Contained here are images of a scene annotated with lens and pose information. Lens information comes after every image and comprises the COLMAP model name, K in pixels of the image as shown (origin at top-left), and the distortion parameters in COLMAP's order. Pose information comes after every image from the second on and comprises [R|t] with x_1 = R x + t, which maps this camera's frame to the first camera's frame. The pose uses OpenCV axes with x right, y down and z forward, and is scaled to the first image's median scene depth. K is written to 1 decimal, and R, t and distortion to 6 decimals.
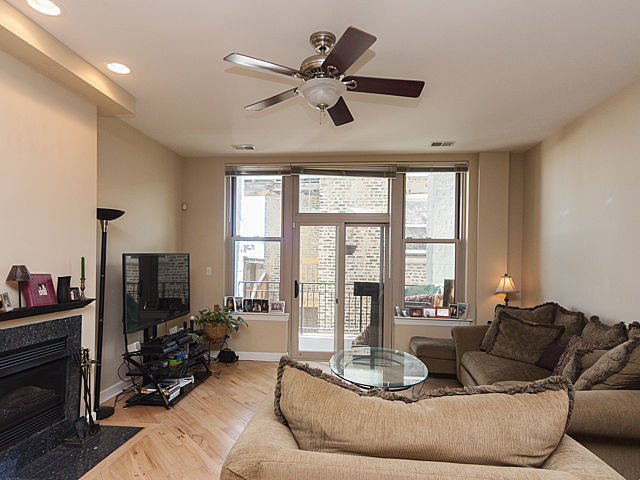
lens RADIAL K [[379.7, 0, 318.3], [0, 379.7, 262.2], [0, 0, 1]] dist [0.029858, 0.000174]
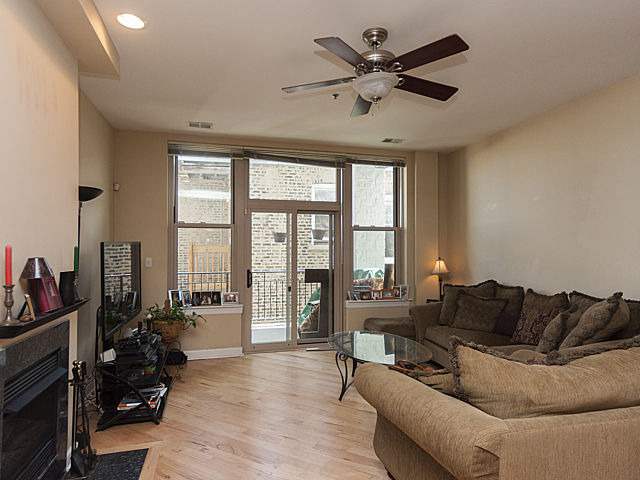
lens RADIAL K [[384.3, 0, 316.6], [0, 384.3, 243.8], [0, 0, 1]] dist [0.027249, 0.001016]
pose [[0.935293, -0.008946, 0.353762, -0.246574], [0.014754, 0.999797, -0.013724, -0.000569], [-0.353567, 0.018056, 0.935235, 0.038551]]
